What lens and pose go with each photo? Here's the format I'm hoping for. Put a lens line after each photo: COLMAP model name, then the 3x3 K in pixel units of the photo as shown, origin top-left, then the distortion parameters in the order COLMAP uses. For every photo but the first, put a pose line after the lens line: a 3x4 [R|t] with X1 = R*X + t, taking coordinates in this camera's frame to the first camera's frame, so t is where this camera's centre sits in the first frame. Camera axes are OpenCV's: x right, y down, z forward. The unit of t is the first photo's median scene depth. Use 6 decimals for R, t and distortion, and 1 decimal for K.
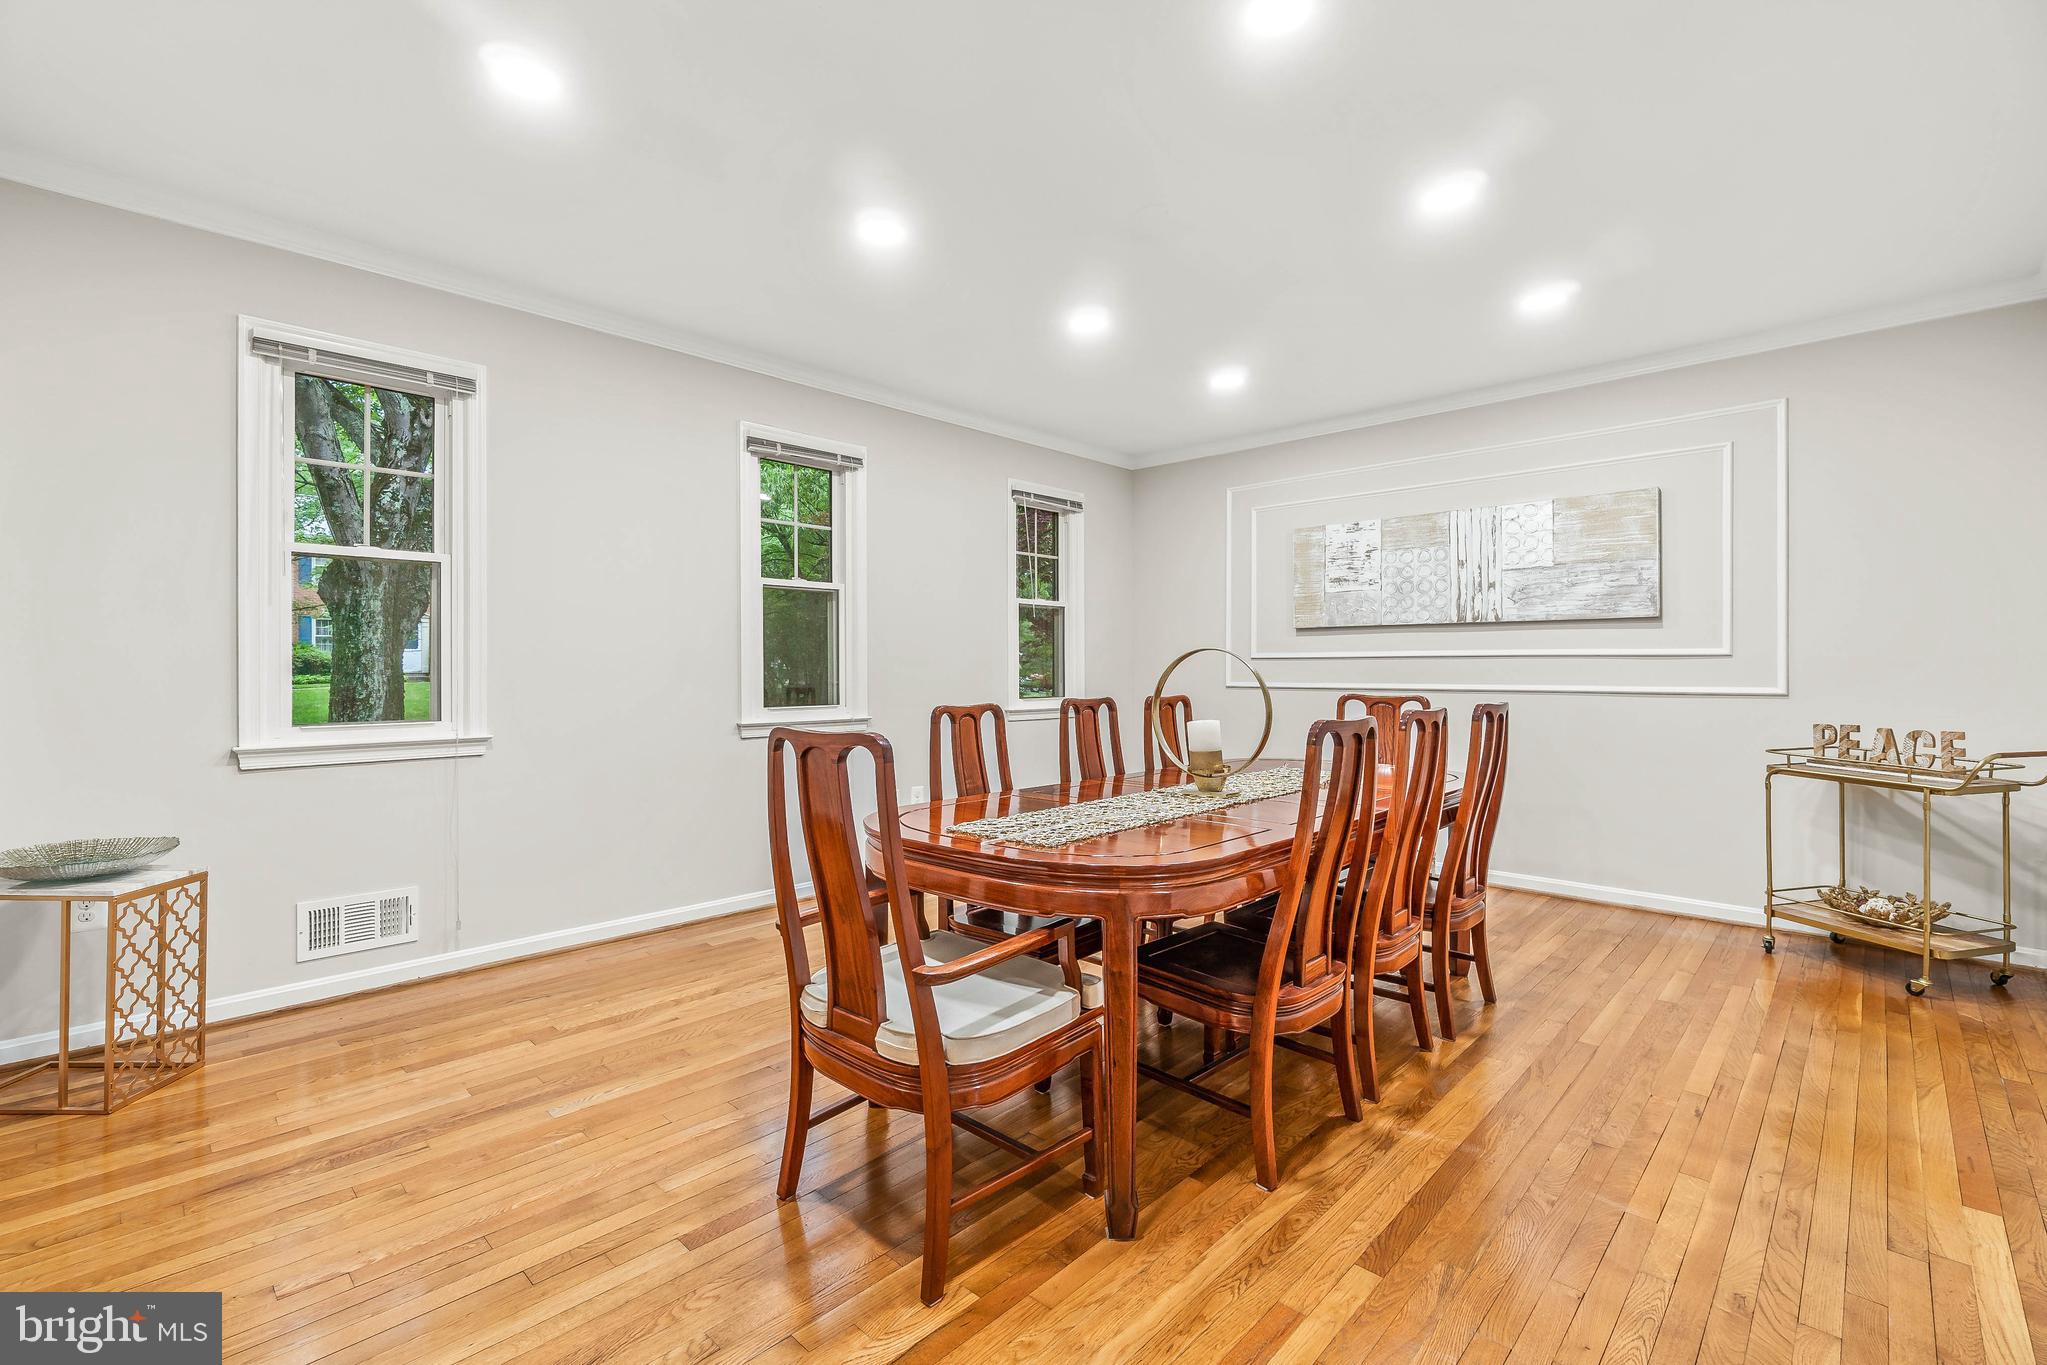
lens RADIAL K [[891.8, 0, 1008.9], [0, 891.8, 676.4], [0, 0, 1]] dist [-0.000316, 0.000740]
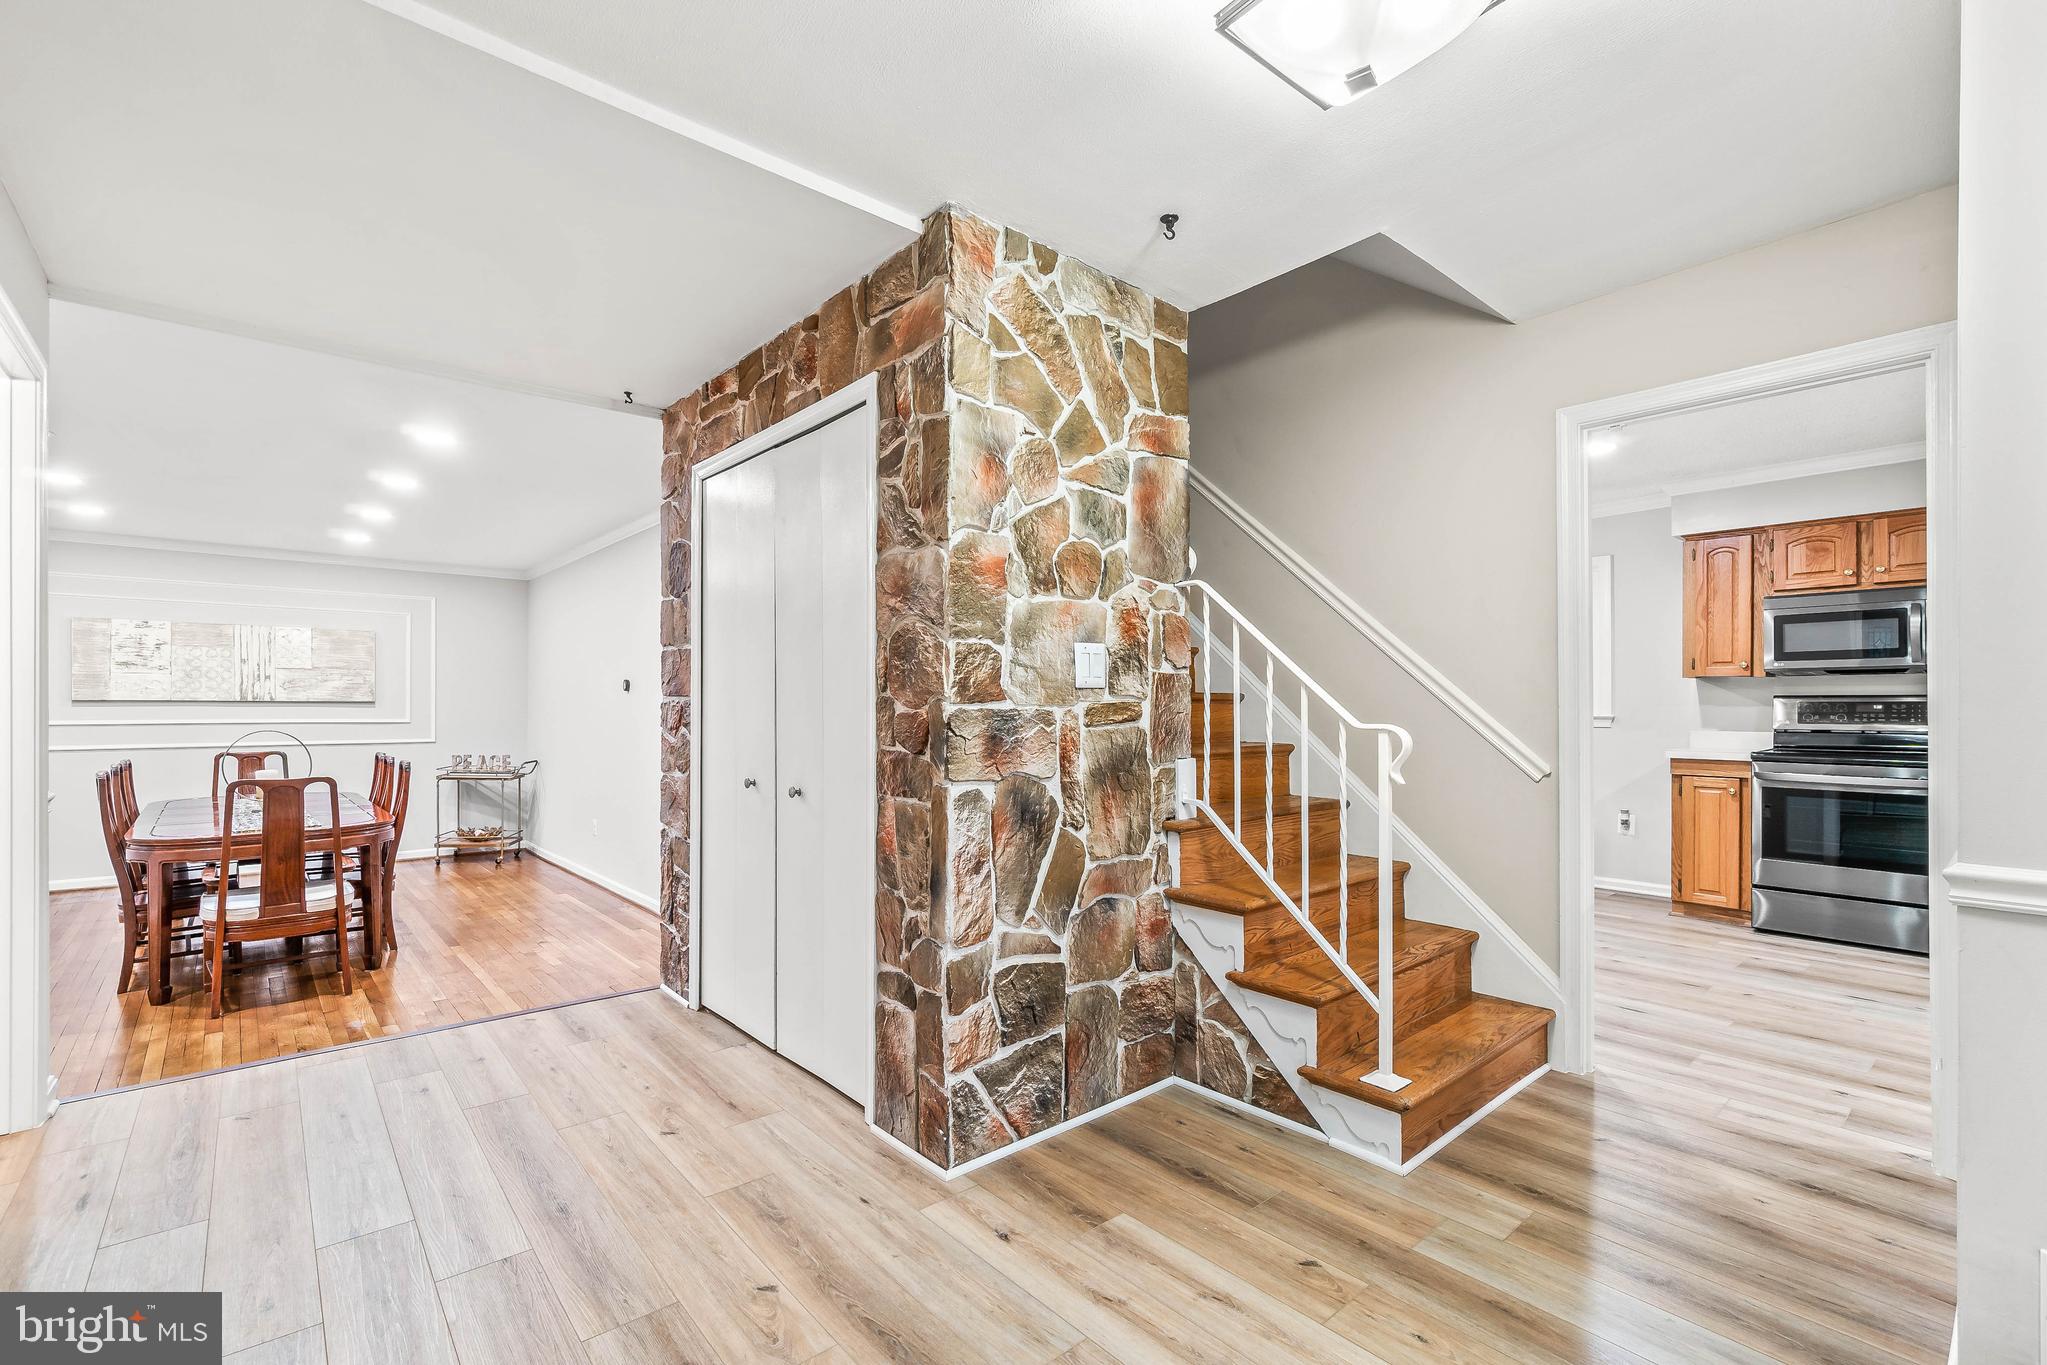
lens RADIAL K [[891.8, 0, 1003.1], [0, 891.8, 703.7], [0, 0, 1]] dist [-0.000316, 0.000740]
pose [[0.080247, 0.004563, 0.996765, -0.890241], [0.007008, 0.999962, -0.005142, -0.039633], [-0.996750, 0.007398, 0.080212, -0.388296]]
